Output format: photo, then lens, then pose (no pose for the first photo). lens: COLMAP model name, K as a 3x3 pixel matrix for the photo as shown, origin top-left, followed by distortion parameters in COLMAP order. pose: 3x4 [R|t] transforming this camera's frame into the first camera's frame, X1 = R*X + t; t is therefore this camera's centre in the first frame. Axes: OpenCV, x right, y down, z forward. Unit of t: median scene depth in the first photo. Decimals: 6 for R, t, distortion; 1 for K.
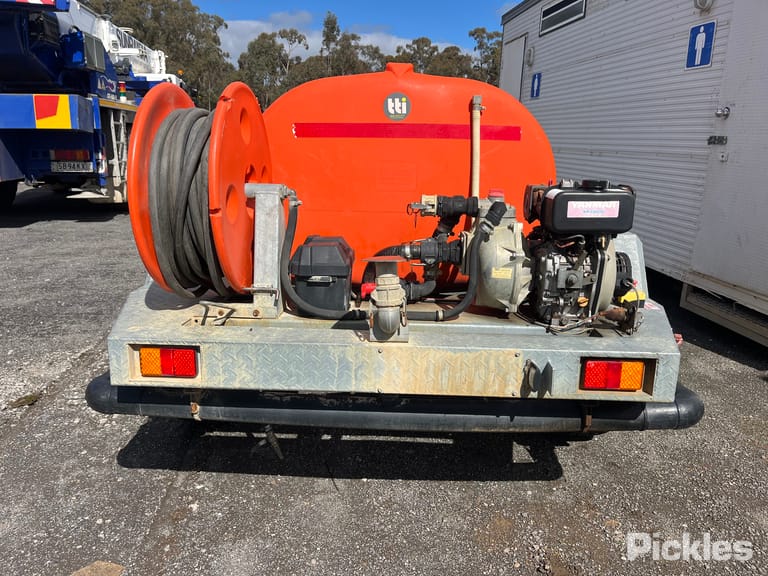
lens RADIAL K [[578.8, 0, 384.3], [0, 578.8, 290.5], [0, 0, 1]] dist [0.079355, -0.107173]
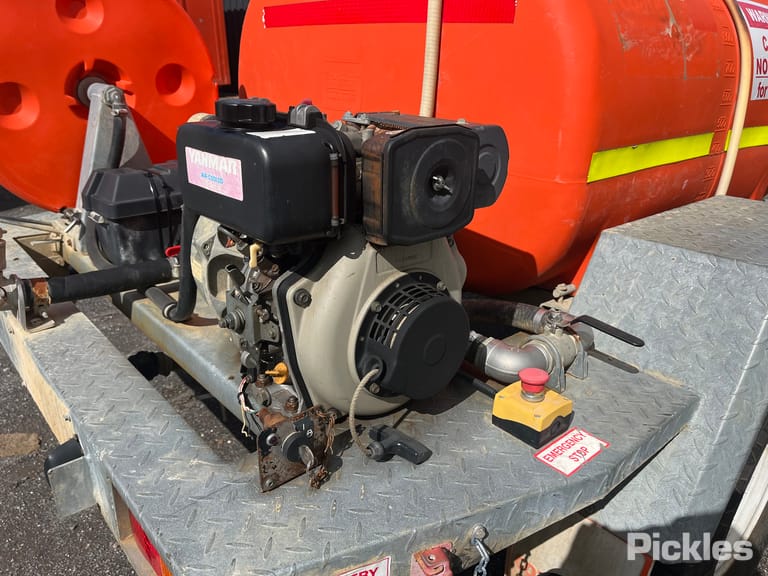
lens RADIAL K [[586.8, 0, 391.5], [0, 586.8, 283.6], [0, 0, 1]] dist [0.061743, -0.086705]
pose [[0.692071, 0.263759, -0.671915, 0.317393], [-0.185766, 0.964576, 0.187305, -0.069941], [0.697517, -0.004810, 0.716552, 0.332408]]
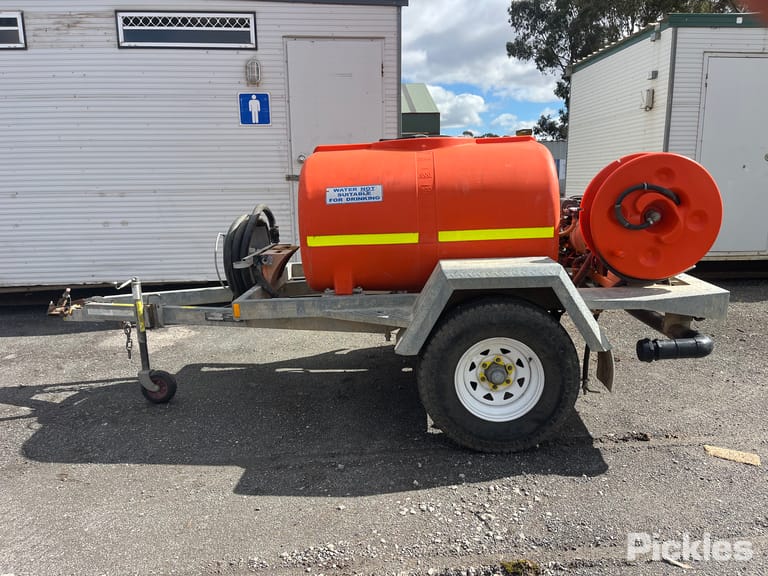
lens RADIAL K [[578.8, 0, 384.3], [0, 578.8, 290.5], [0, 0, 1]] dist [0.079355, -0.107173]
pose [[0.025066, -0.225188, 0.973993, -0.963123], [0.270285, 0.939539, 0.210267, -0.252784], [-0.962454, 0.257985, 0.084415, 0.788561]]
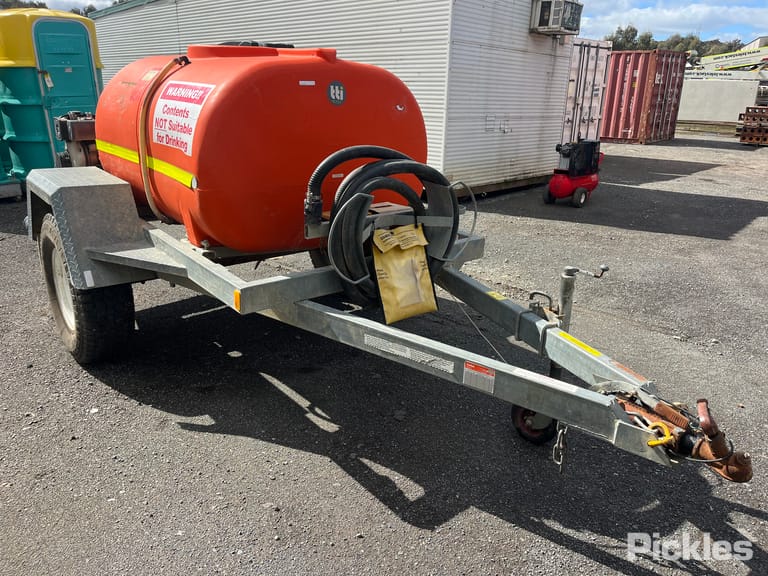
lens RADIAL K [[578.8, 0, 384.3], [0, 578.8, 290.5], [0, 0, 1]] dist [0.079355, -0.107173]
pose [[-0.748571, 0.187873, -0.635882, 0.446795], [-0.200149, 0.850257, 0.486829, -0.406311], [0.632125, 0.491697, -0.598875, 1.484672]]
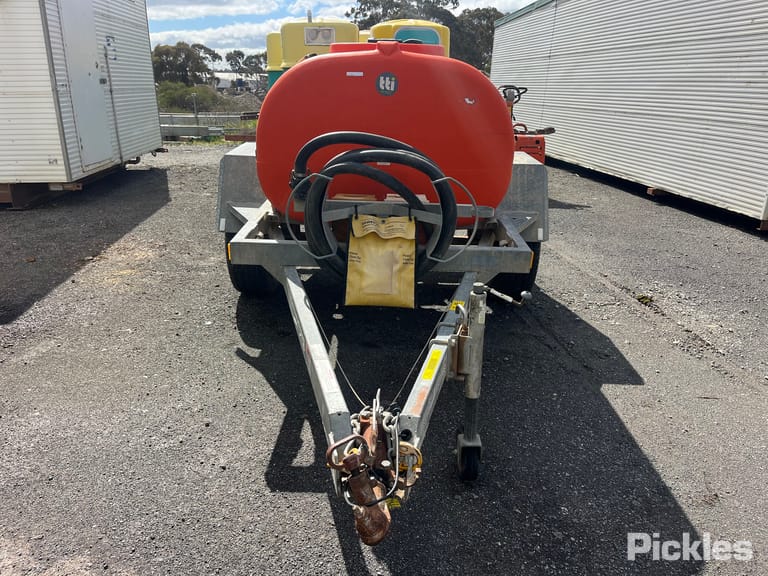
lens RADIAL K [[581.8, 0, 383.9], [0, 581.8, 291.5], [0, 0, 1]] dist [0.083379, -0.125036]
pose [[-0.998713, -0.034256, -0.037400, 0.043437], [-0.049442, 0.821946, 0.567415, -0.456111], [0.011304, 0.568534, -0.822582, 1.656766]]
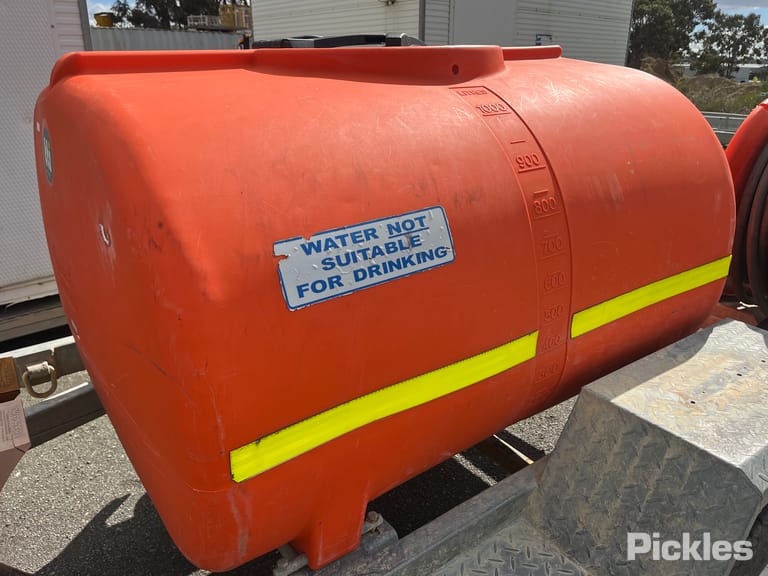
lens RADIAL K [[581.7, 0, 388.4], [0, 581.7, 282.1], [0, 0, 1]] dist [0.086417, -0.127470]
pose [[-0.598500, -0.306437, 0.740199, -0.310453], [0.185423, 0.845876, 0.500112, -0.323611], [-0.779369, 0.436567, -0.449436, 0.967767]]
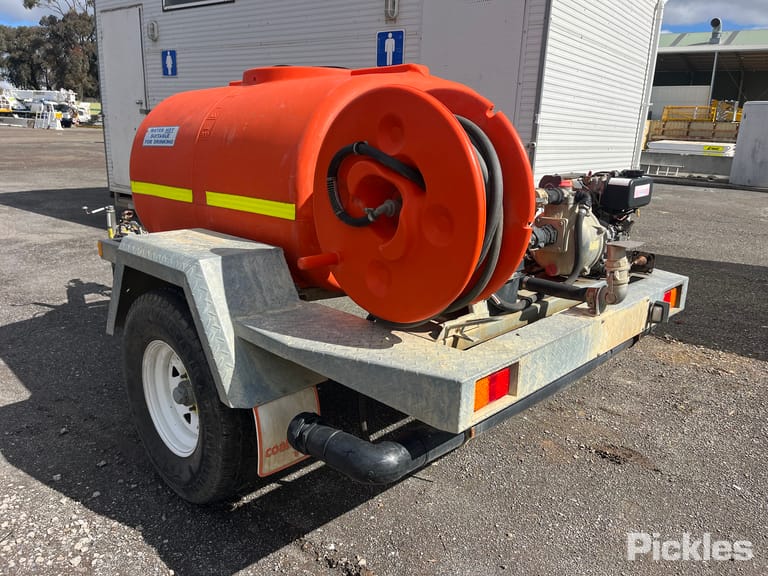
lens RADIAL K [[581.8, 0, 383.9], [0, 581.8, 291.5], [0, 0, 1]] dist [0.083379, -0.125036]
pose [[0.684561, -0.201299, 0.700610, -0.479273], [0.172110, 0.978576, 0.112996, -0.071645], [-0.708346, 0.043230, 0.704540, 0.188584]]
